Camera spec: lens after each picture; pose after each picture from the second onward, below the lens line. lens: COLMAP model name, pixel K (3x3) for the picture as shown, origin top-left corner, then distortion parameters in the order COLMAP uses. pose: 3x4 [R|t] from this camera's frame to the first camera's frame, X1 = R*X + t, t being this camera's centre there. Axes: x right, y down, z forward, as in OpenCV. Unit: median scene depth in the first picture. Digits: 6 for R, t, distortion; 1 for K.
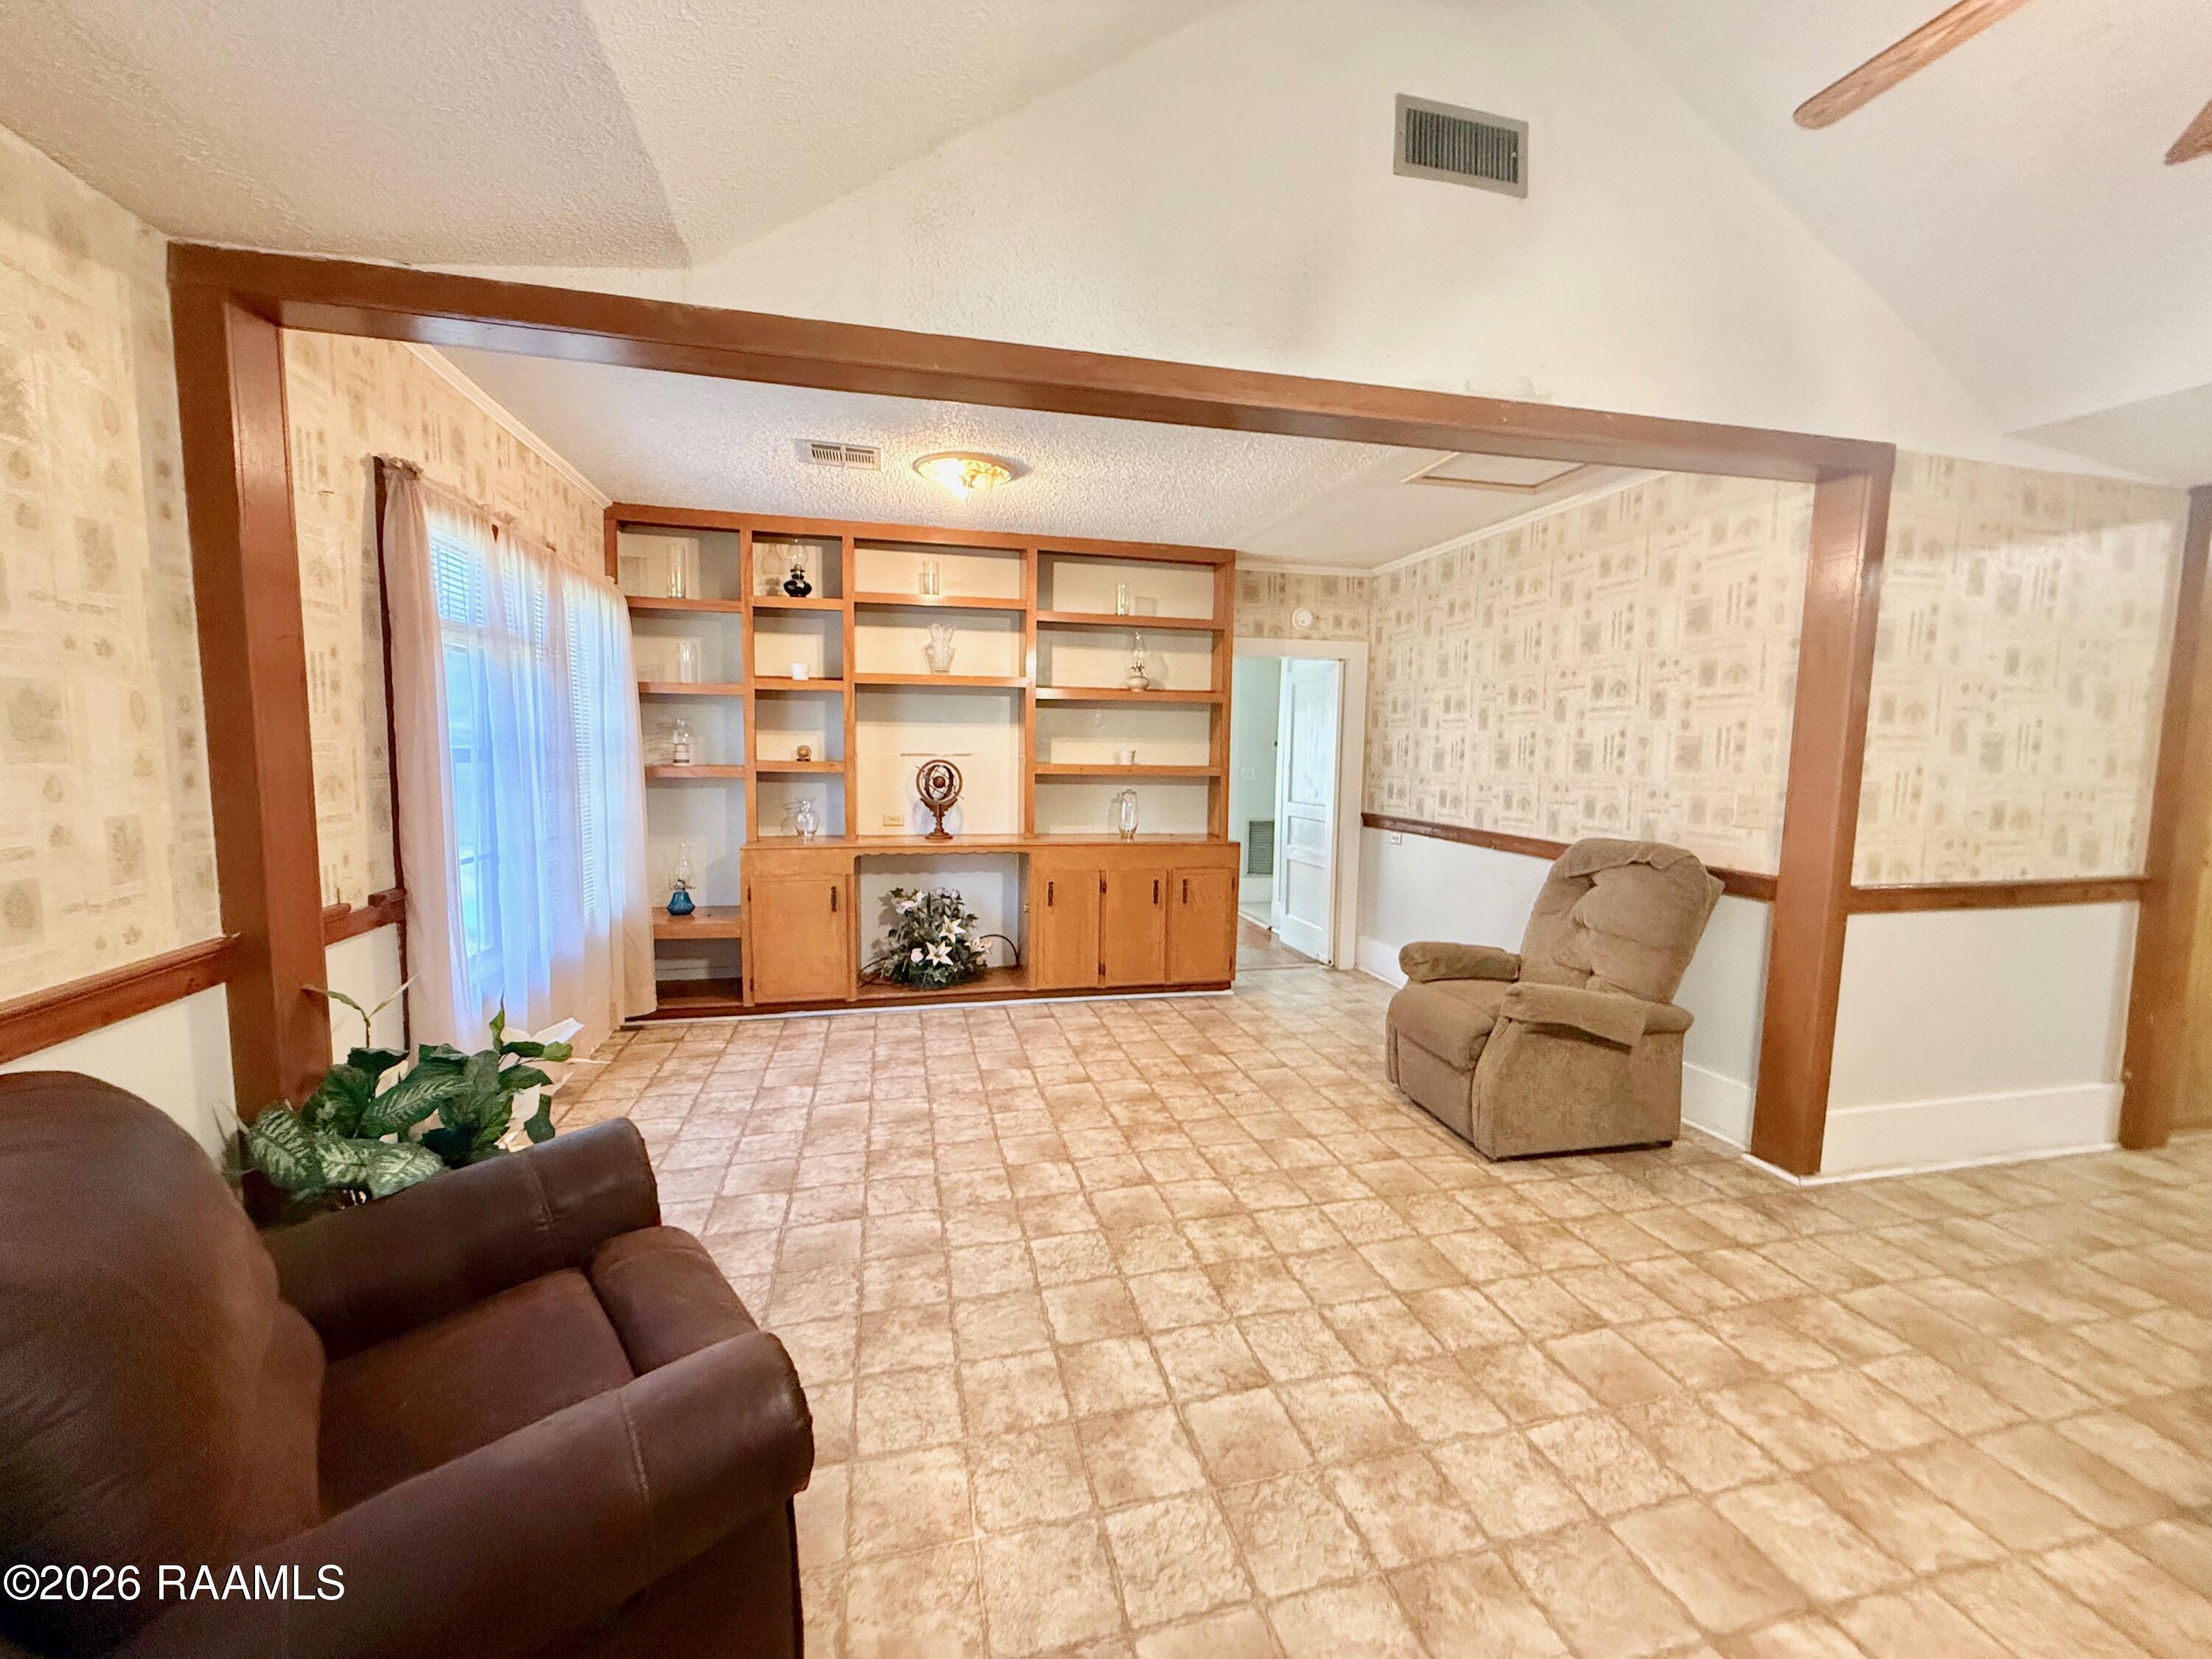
lens RADIAL K [[880.3, 0, 1104.2], [0, 880.3, 828.0], [0, 0, 1]] dist [-0.000138, 0.000305]
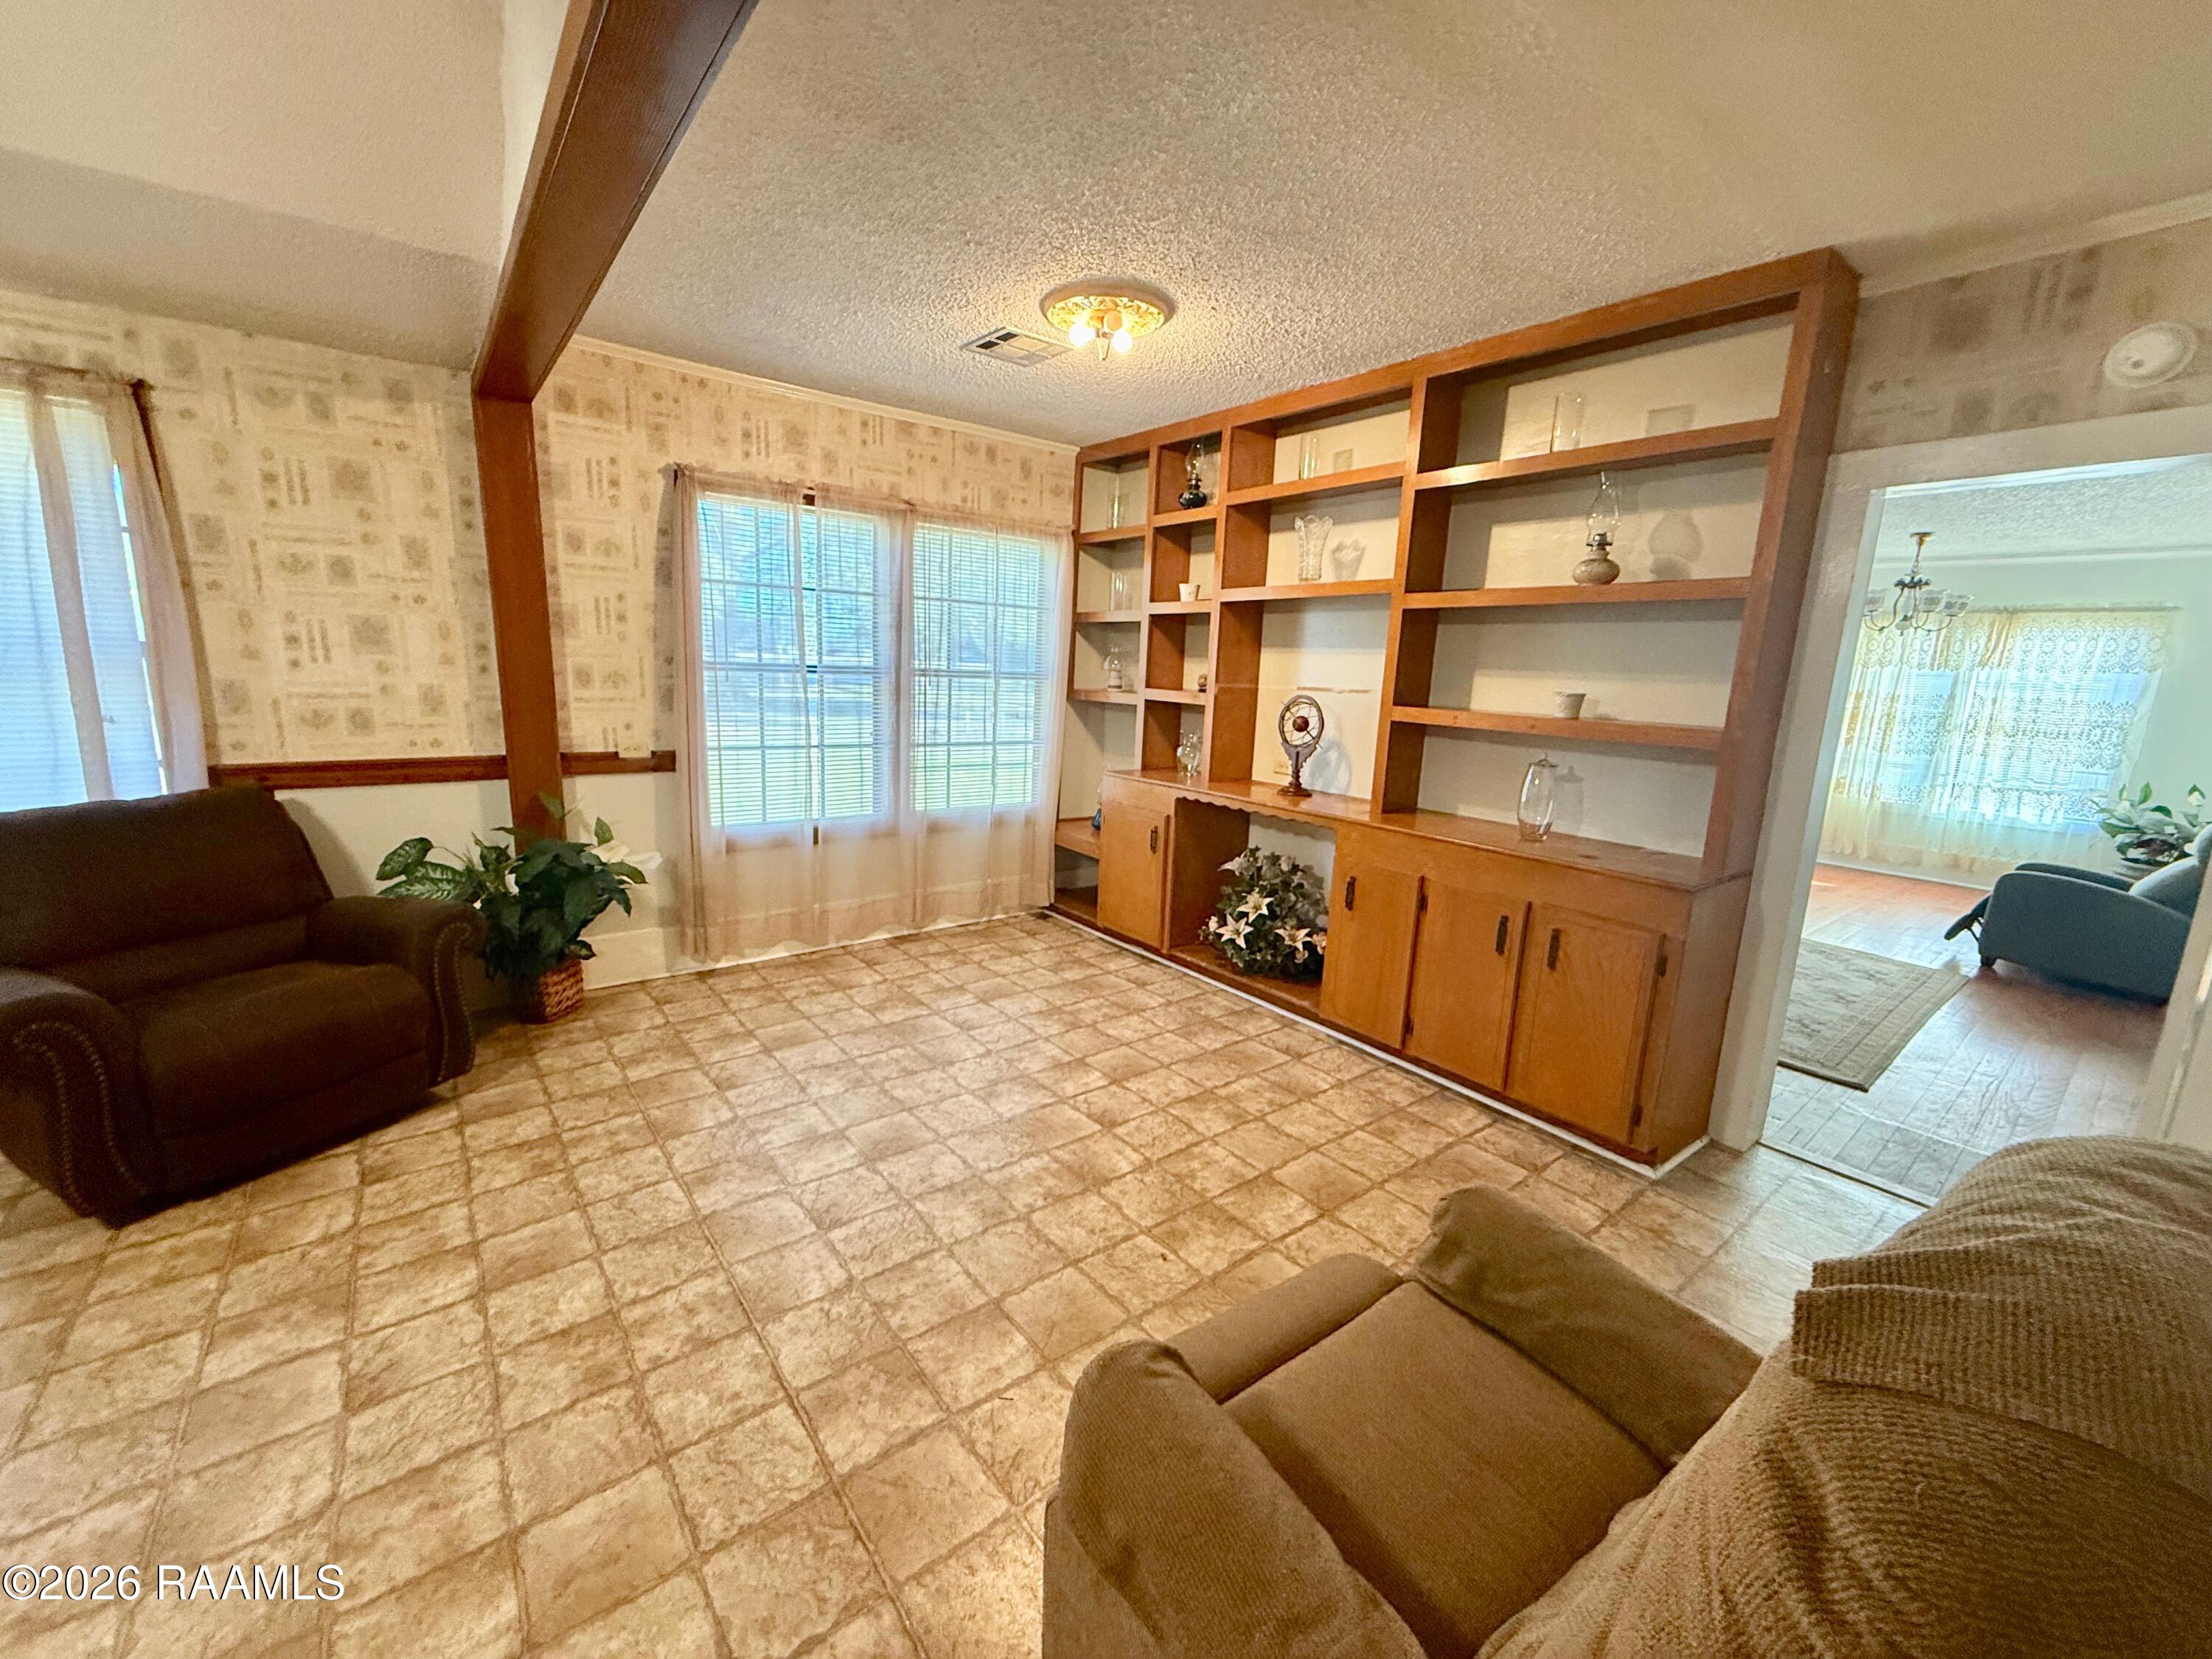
lens RADIAL K [[880.3, 0, 1104.2], [0, 880.3, 828.0], [0, 0, 1]] dist [-0.000138, 0.000305]
pose [[0.414510, 0.169029, -0.894209, 0.756094], [-0.116107, 0.984392, 0.132255, -0.072743], [0.902608, 0.049003, 0.427666, 0.838275]]
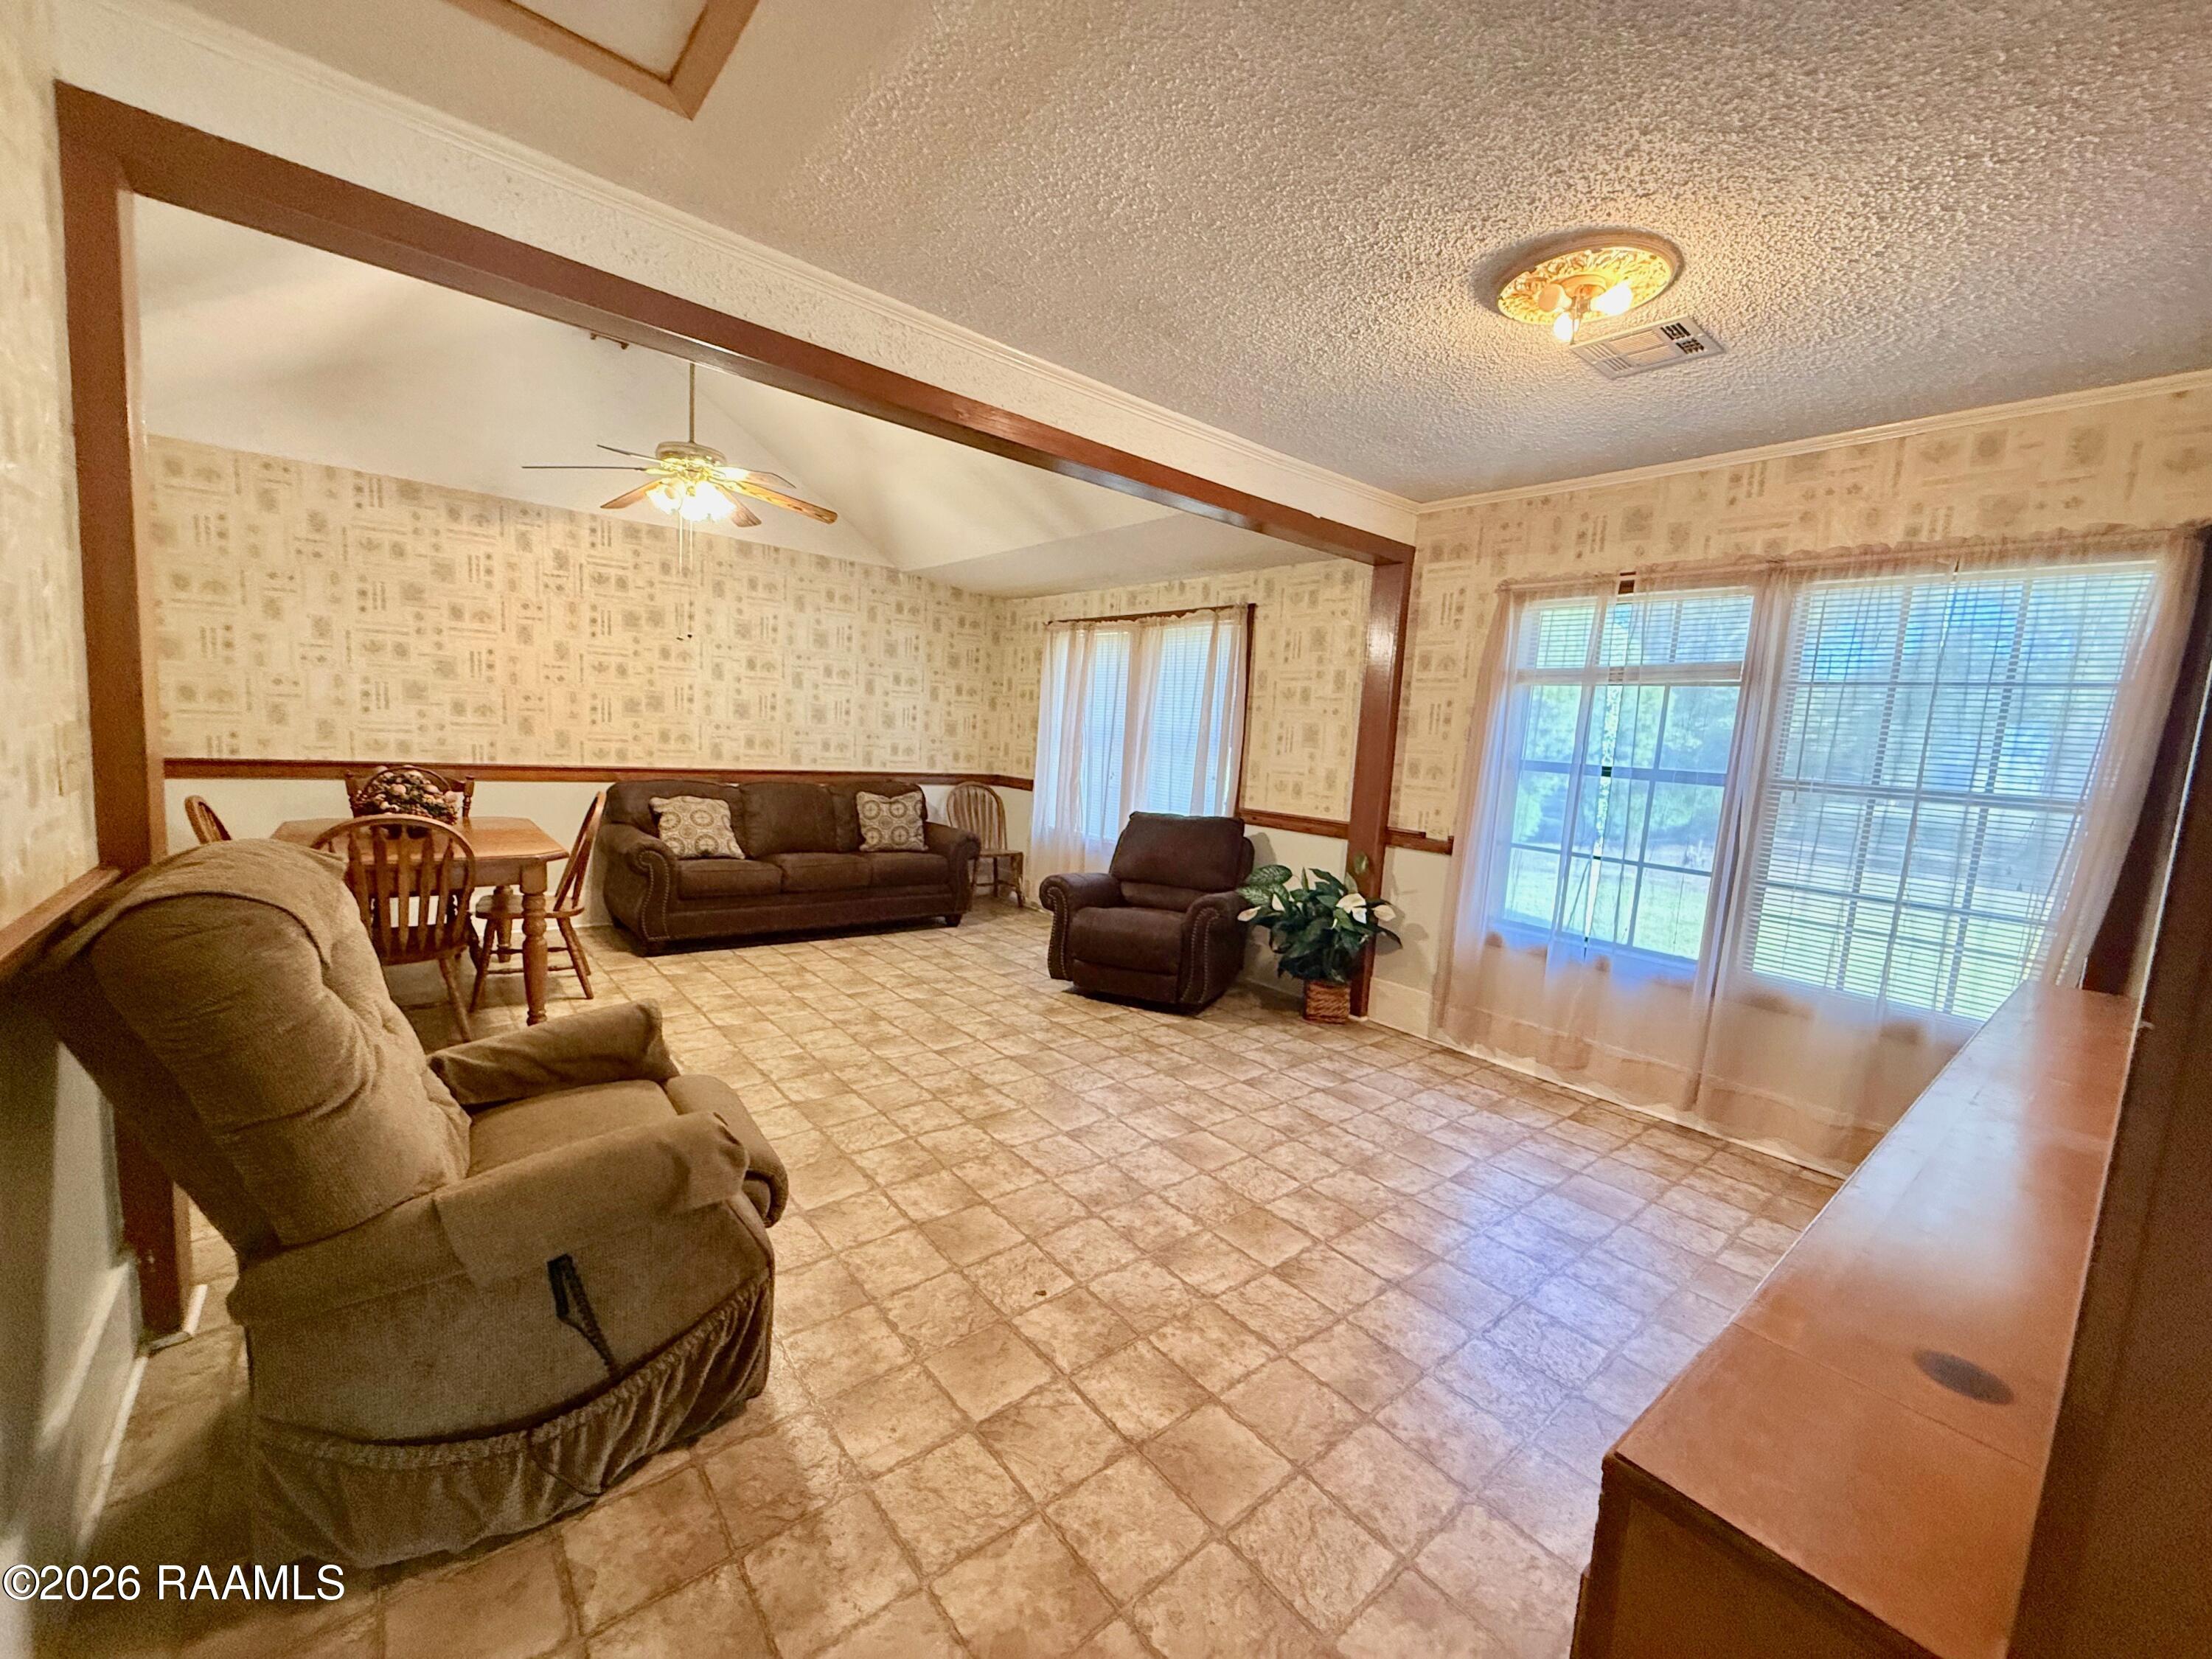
lens RADIAL K [[879.6, 0, 1103.3], [0, 879.6, 828.9], [0, 0, 1]] dist [0.000408, 0.000411]
pose [[-0.896978, -0.025128, -0.441360, 0.468455], [-0.118761, 0.975379, 0.185827, -0.147219], [0.425824, 0.219099, -0.877878, 1.787183]]
